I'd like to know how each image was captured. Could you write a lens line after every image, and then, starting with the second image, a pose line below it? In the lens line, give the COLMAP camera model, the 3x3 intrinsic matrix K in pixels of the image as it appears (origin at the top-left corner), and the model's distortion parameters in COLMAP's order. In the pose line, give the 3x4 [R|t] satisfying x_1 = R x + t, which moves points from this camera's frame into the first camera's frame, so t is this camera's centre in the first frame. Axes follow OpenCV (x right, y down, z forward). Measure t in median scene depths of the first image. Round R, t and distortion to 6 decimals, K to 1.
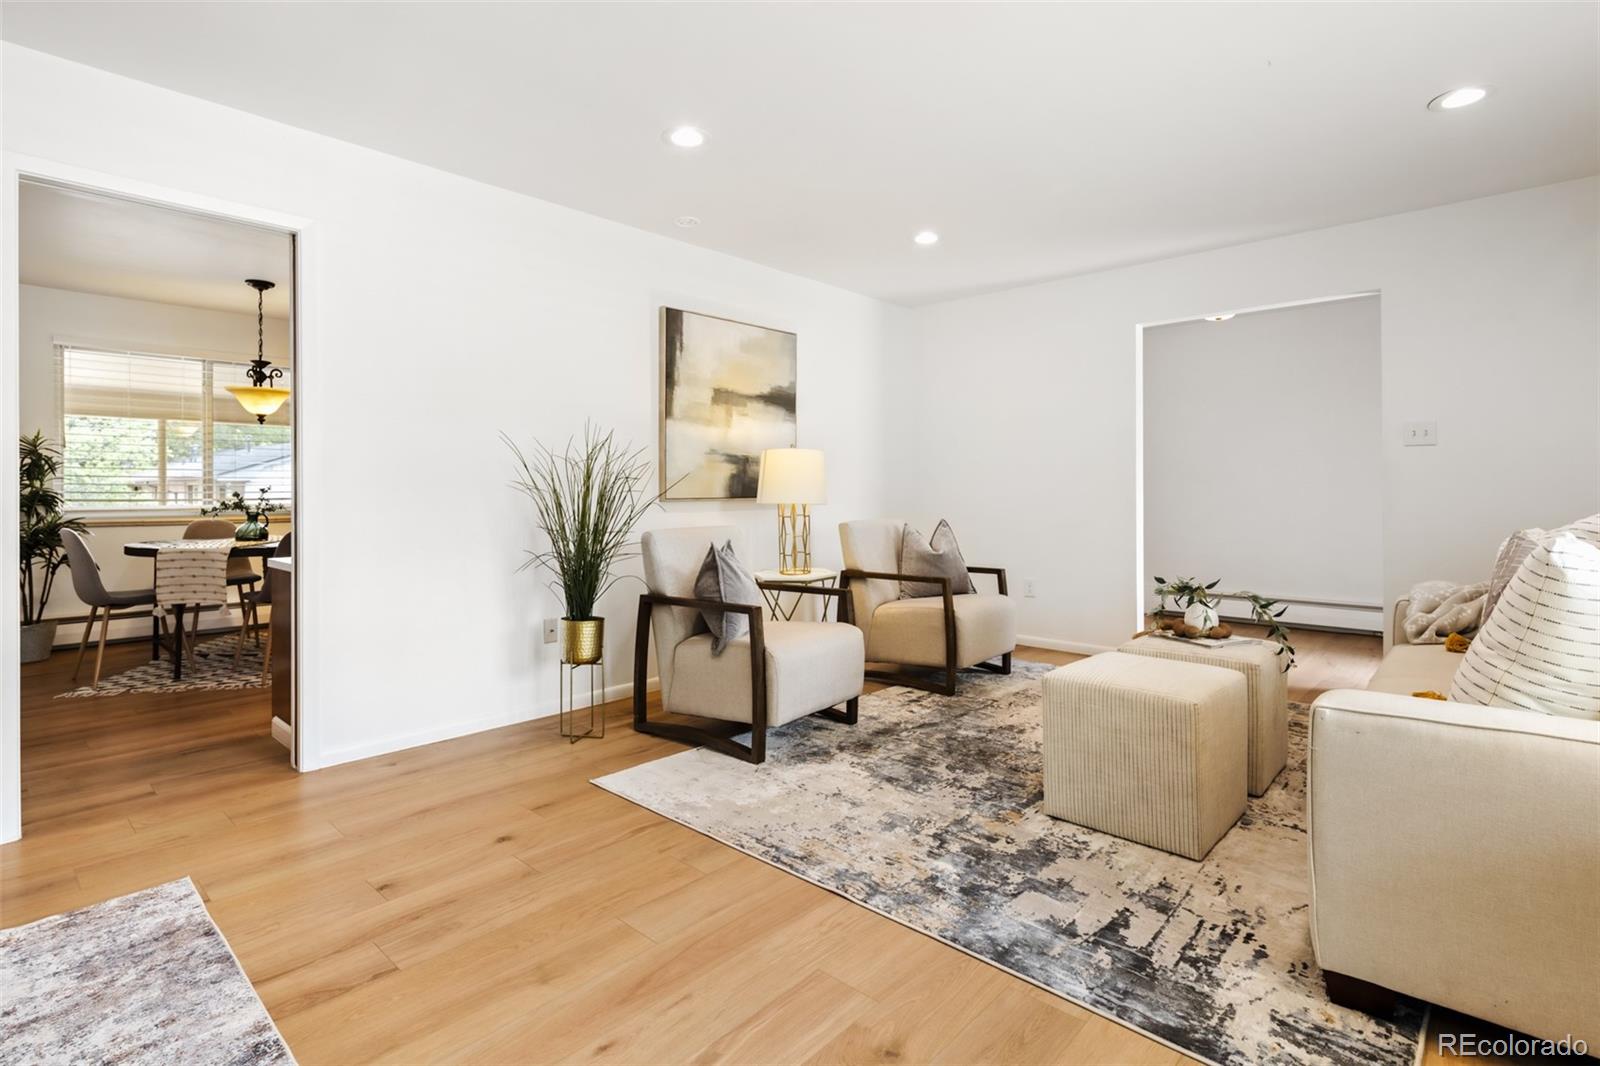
lens RADIAL K [[781.9, 0, 797.4], [0, 781.9, 493.5], [0, 0, 1]] dist [-0.002800, -0.001596]
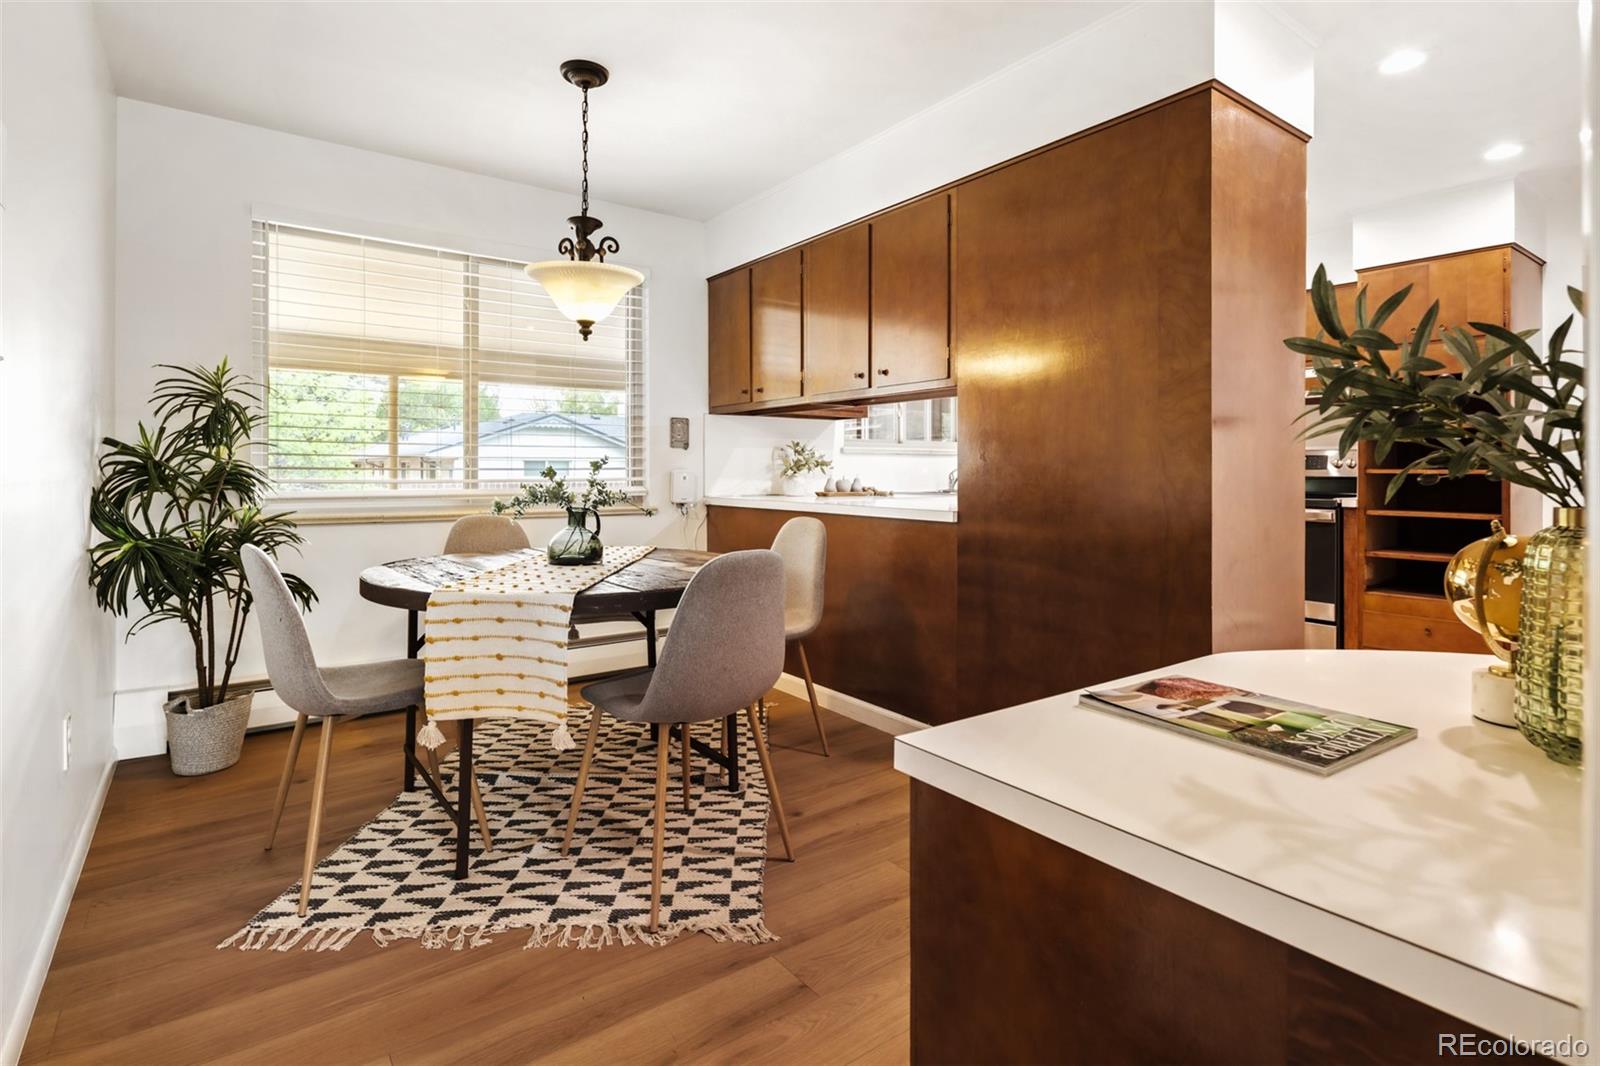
lens RADIAL K [[789.8, 0, 793.8], [0, 789.8, 475.3], [0, 0, 1]] dist [-0.001346, -0.000671]
pose [[0.980939, 0.005461, -0.194237, -0.450791], [-0.005155, 0.999985, 0.002081, 0.000975], [0.194245, -0.001040, 0.980952, 0.510713]]
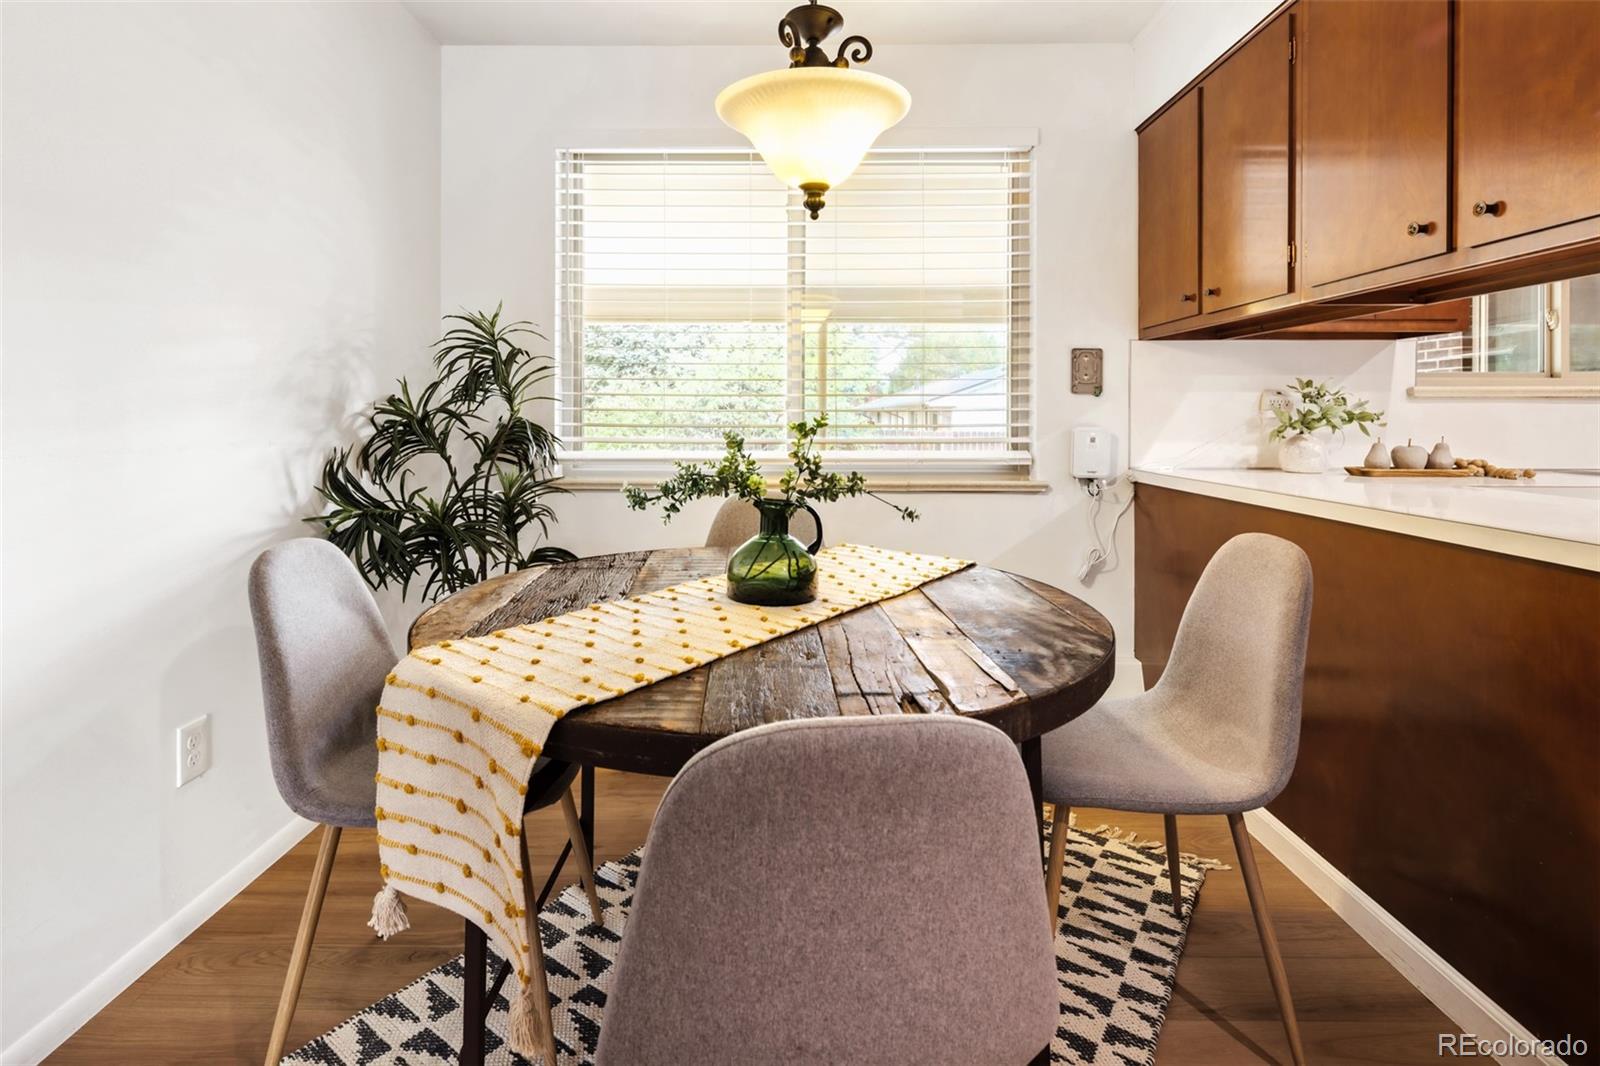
lens RADIAL K [[777.8, 0, 799.0], [0, 777.8, 426.8], [0, 0, 1]] dist [0.002887, -0.001056]
pose [[0.668876, 0.014912, -0.743225, -0.462960], [-0.006830, 0.999880, 0.013915, -0.008870], [0.743343, -0.004231, 0.668897, 0.796321]]
